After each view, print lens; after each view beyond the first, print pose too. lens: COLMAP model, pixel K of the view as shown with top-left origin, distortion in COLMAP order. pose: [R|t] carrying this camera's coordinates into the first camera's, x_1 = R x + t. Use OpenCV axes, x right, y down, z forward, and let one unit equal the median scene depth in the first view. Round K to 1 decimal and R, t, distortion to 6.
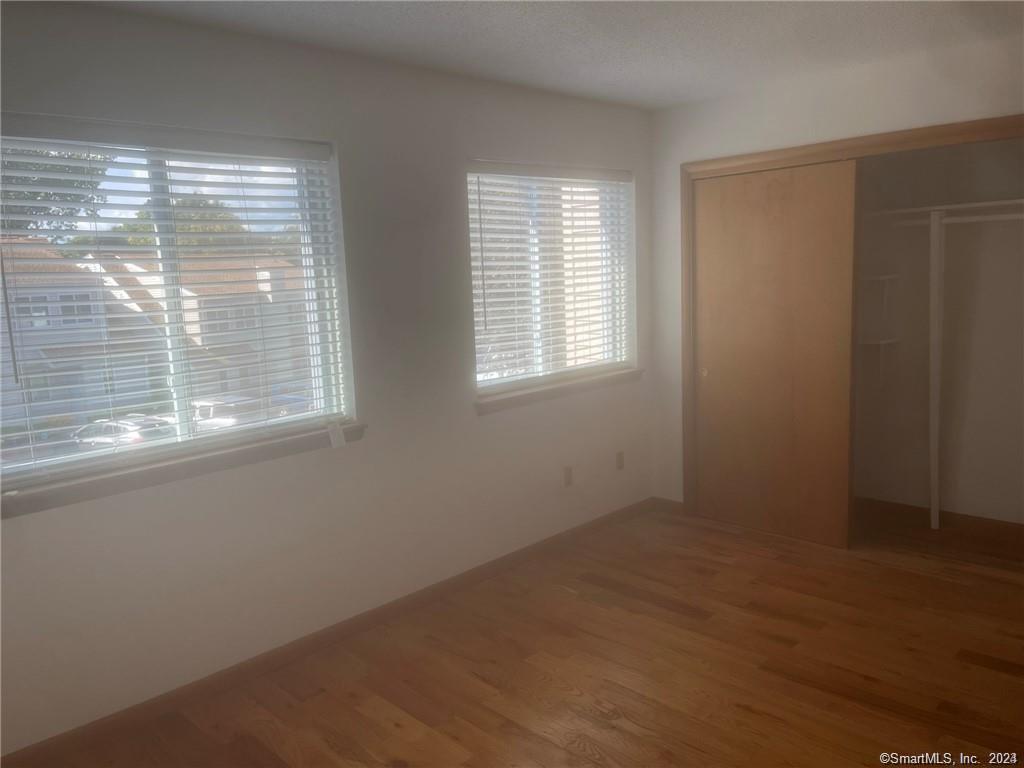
lens RADIAL K [[783.6, 0, 513.0], [0, 783.6, 375.7], [0, 0, 1]] dist [0.065802, -0.083017]
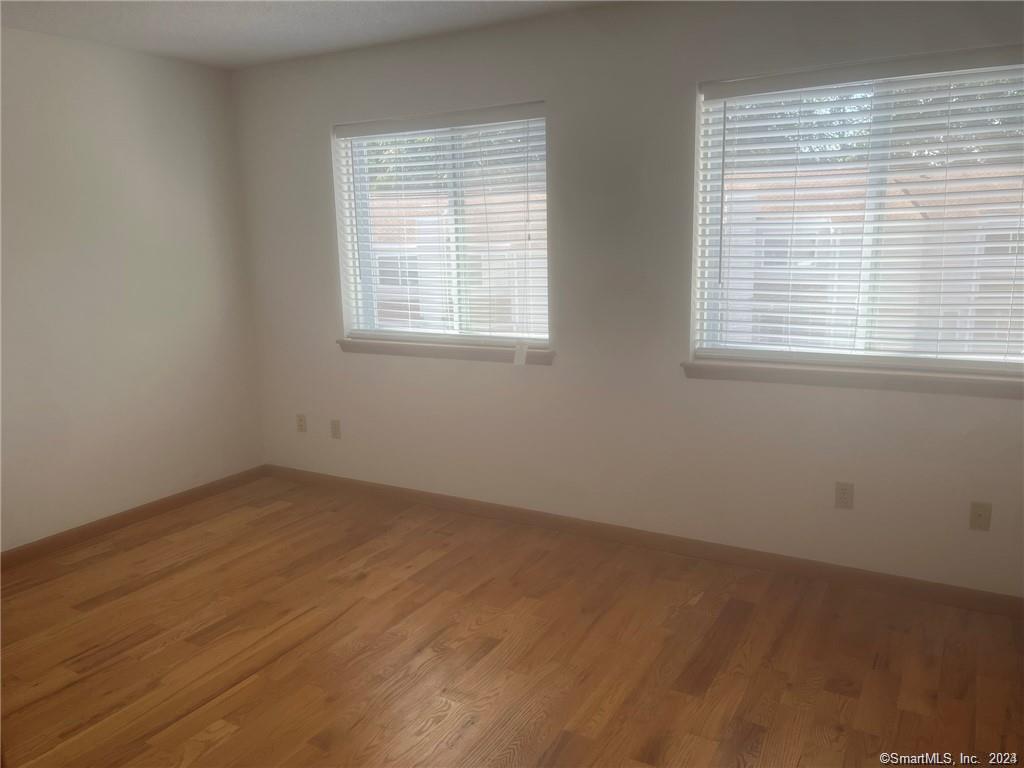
lens RADIAL K [[783.6, 0, 513.2], [0, 783.6, 381.2], [0, 0, 1]] dist [0.065802, -0.083017]
pose [[0.255689, 0.209361, -0.943817, 0.911792], [-0.120355, 0.975568, 0.183799, -0.103894], [0.959238, 0.066598, 0.274639, 0.669366]]
